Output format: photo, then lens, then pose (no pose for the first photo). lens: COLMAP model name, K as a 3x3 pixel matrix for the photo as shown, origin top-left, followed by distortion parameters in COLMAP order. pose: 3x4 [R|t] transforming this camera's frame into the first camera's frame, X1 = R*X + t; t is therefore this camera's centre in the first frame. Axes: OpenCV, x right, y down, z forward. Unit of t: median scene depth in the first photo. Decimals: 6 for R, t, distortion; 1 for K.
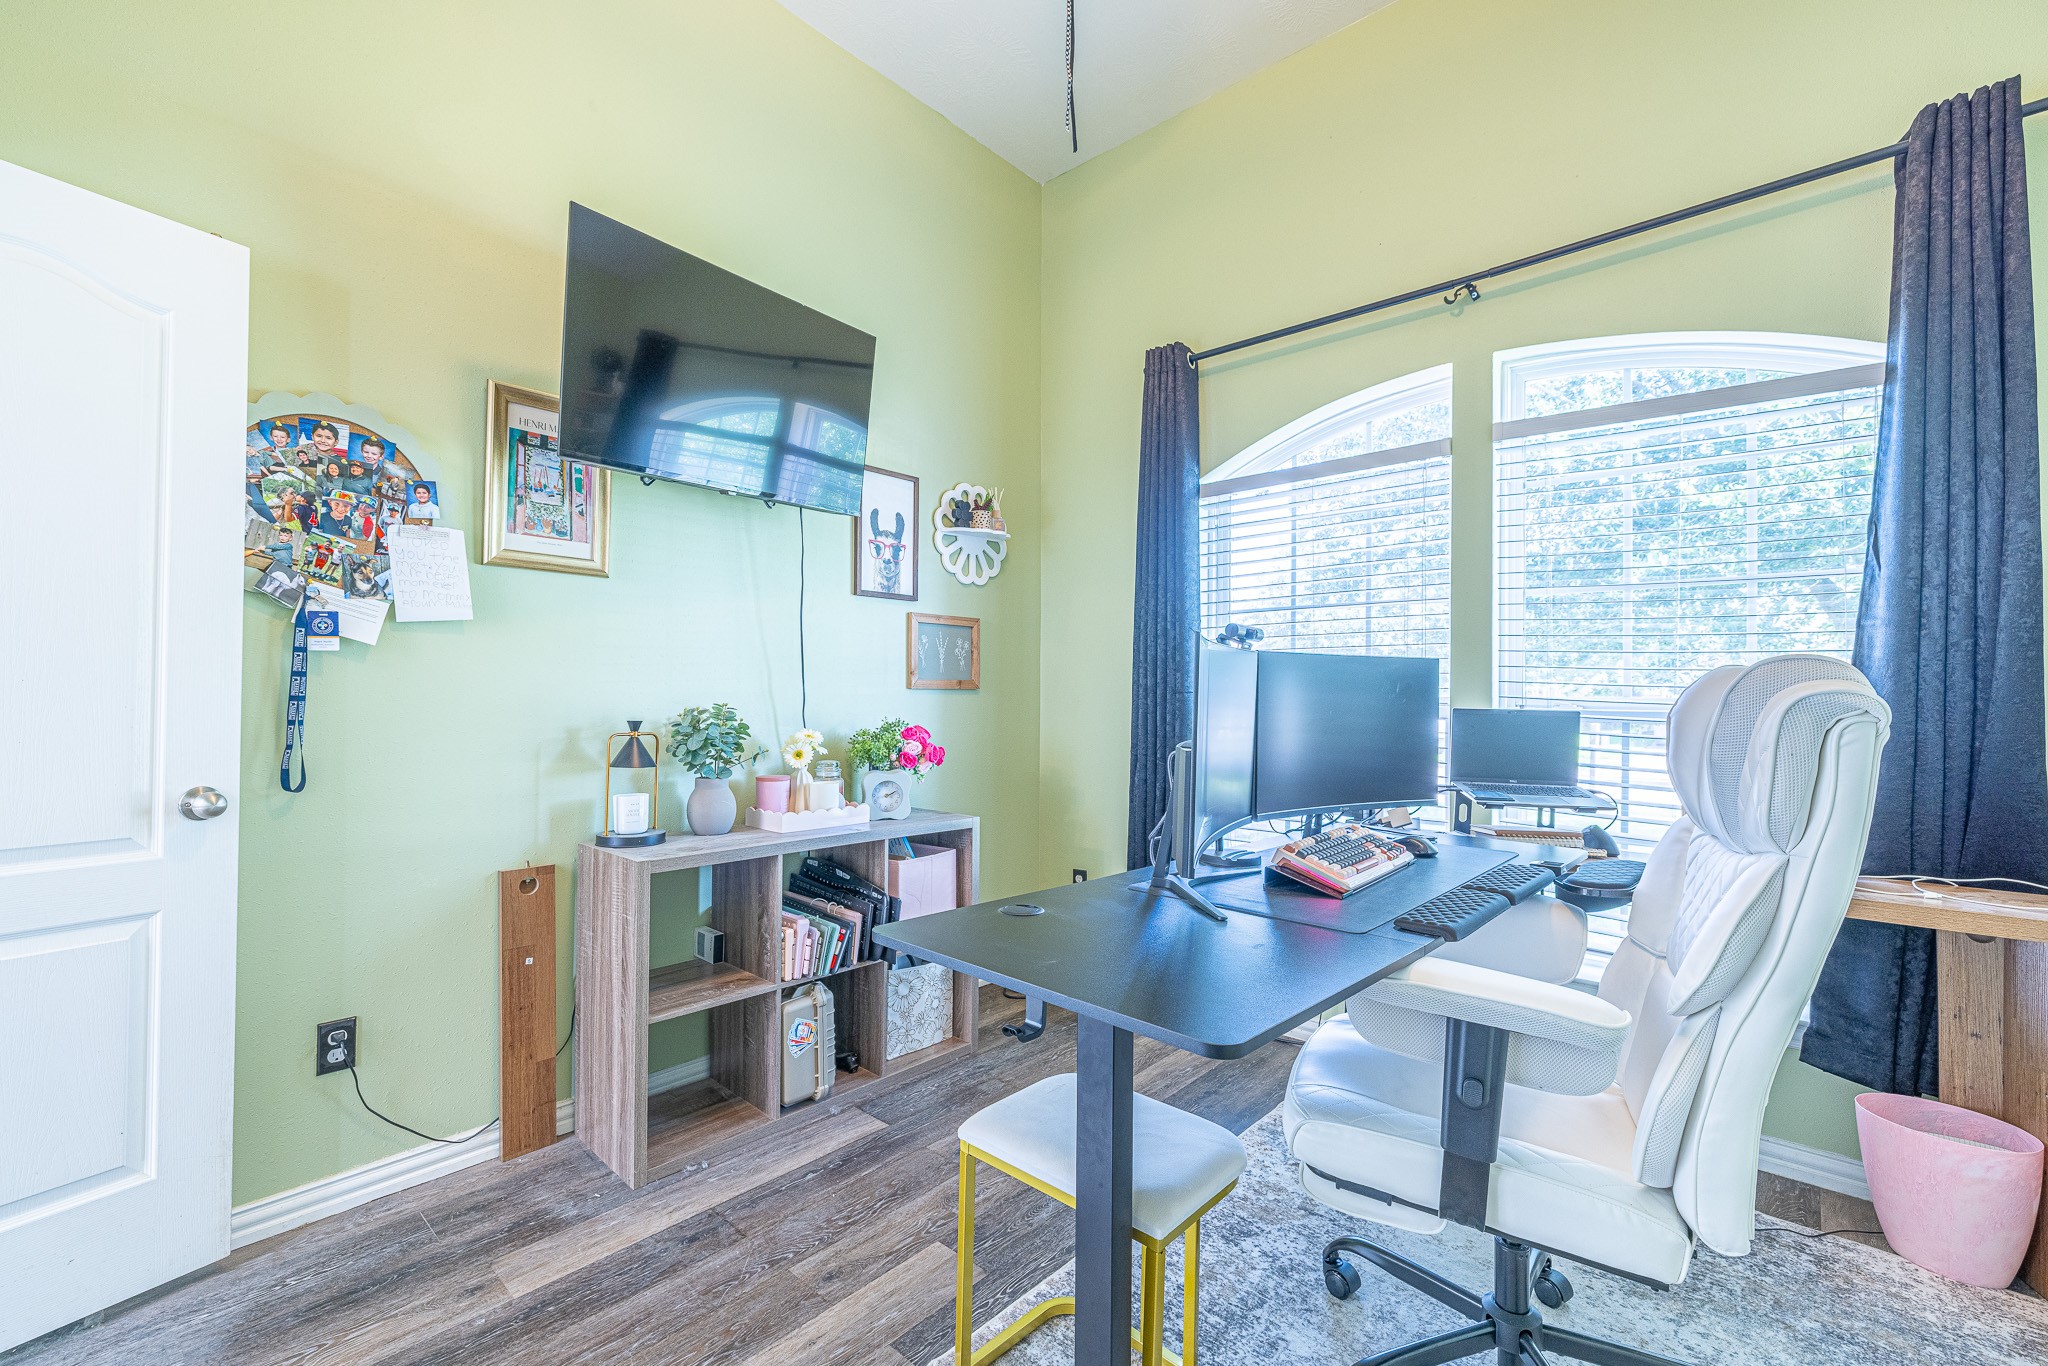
lens RADIAL K [[860.4, 0, 1010.3], [0, 860.4, 683.0], [0, 0, 1]] dist [-0.000603, 0.000238]
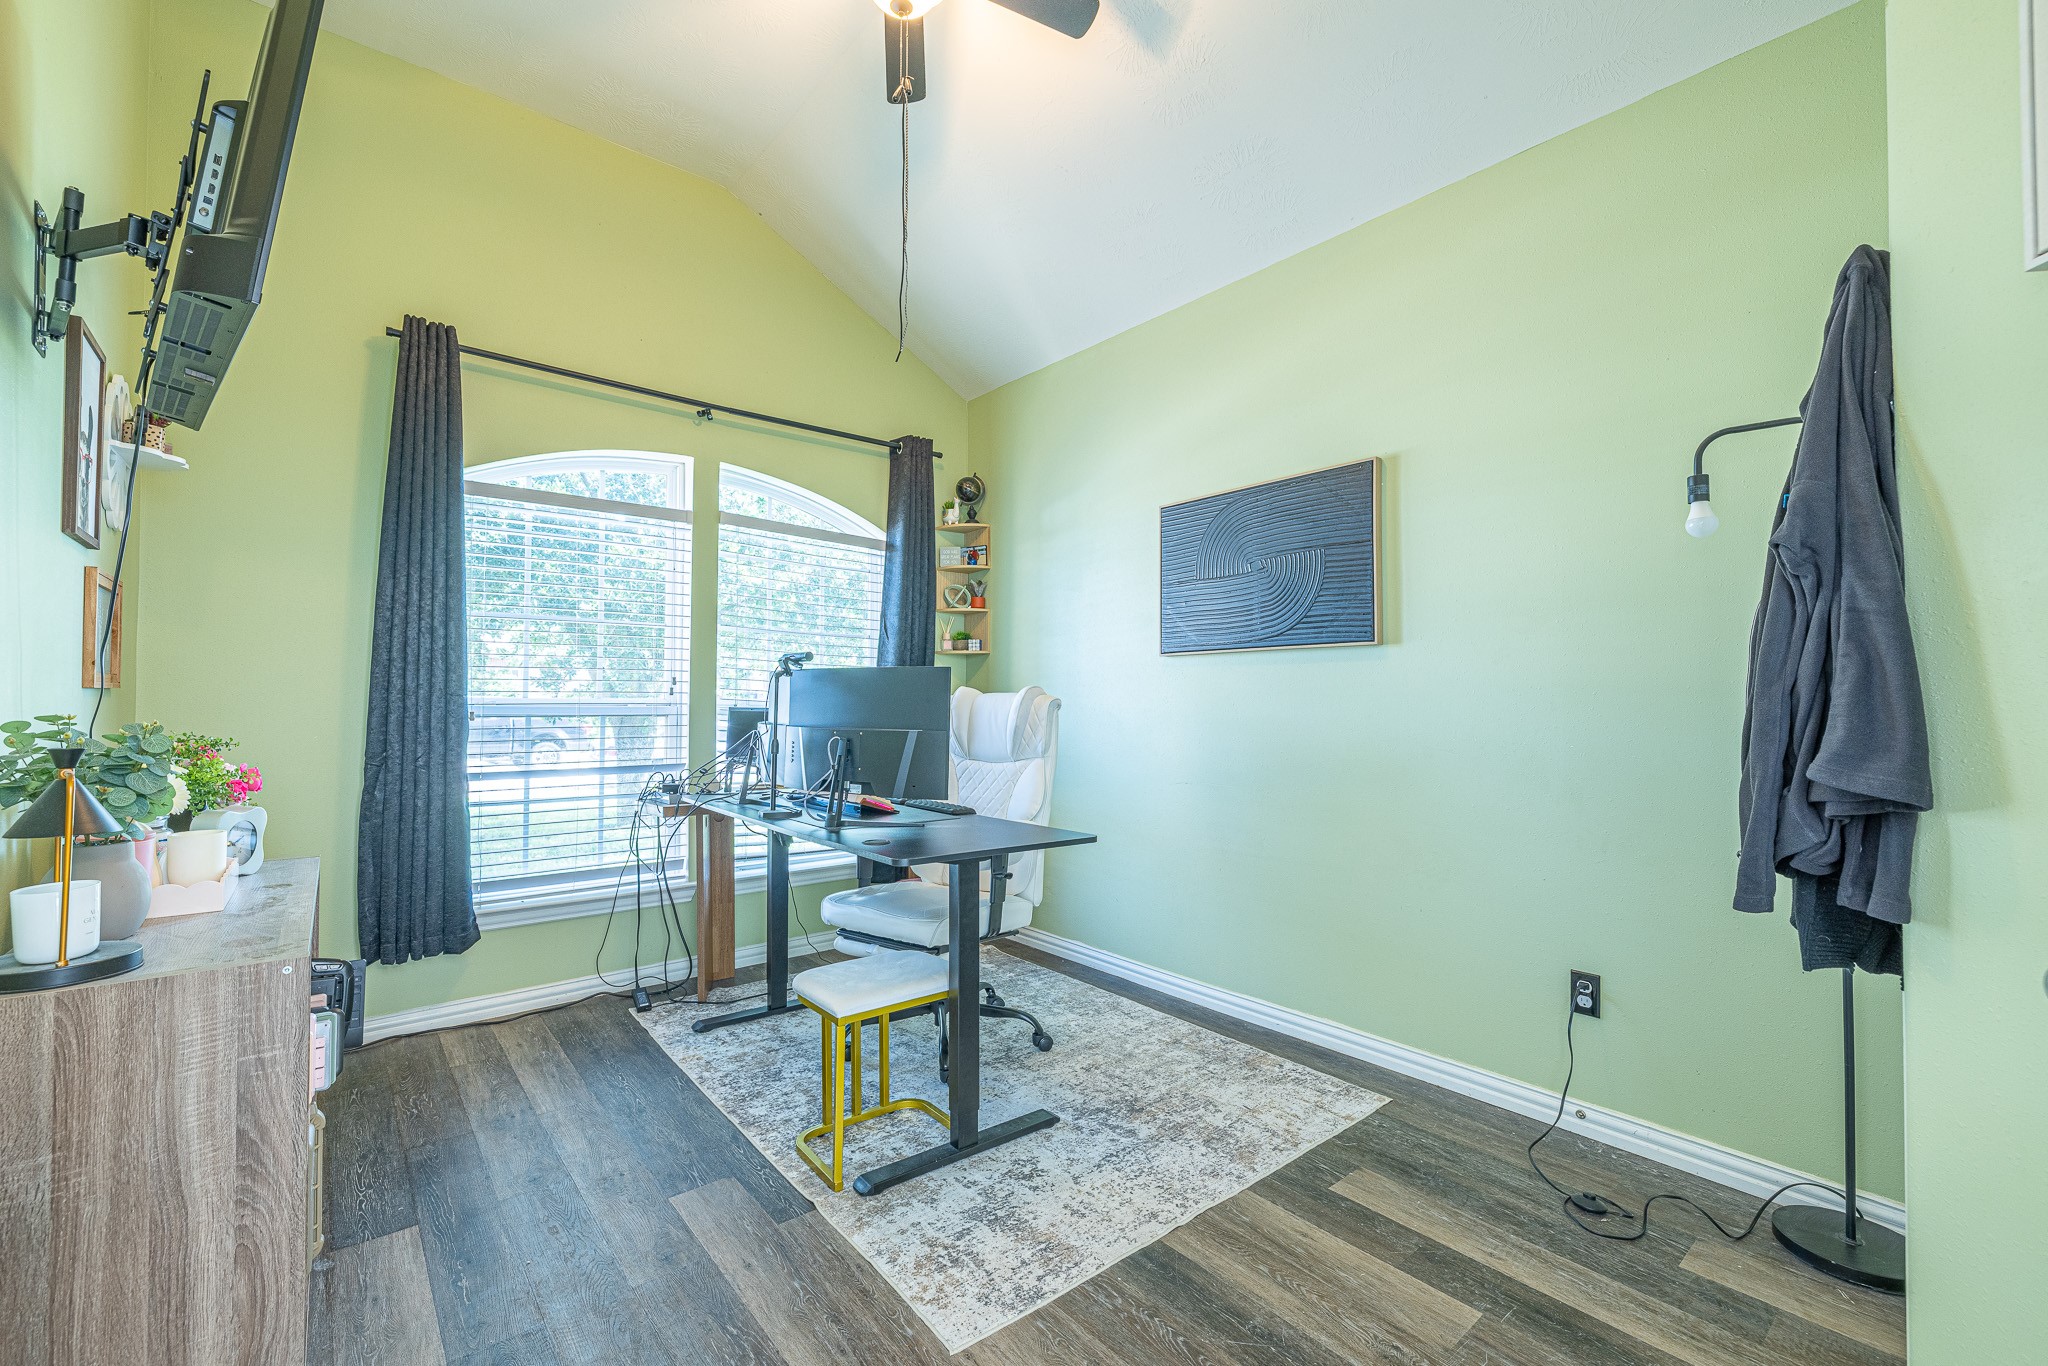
lens RADIAL K [[860.4, 0, 1010.3], [0, 860.4, 683.0], [0, 0, 1]] dist [-0.000603, 0.000238]
pose [[0.141132, 0.015655, 0.989867, -0.777476], [-0.016272, 0.999777, -0.013491, 0.000892], [-0.989857, -0.014203, 0.141355, 0.296067]]
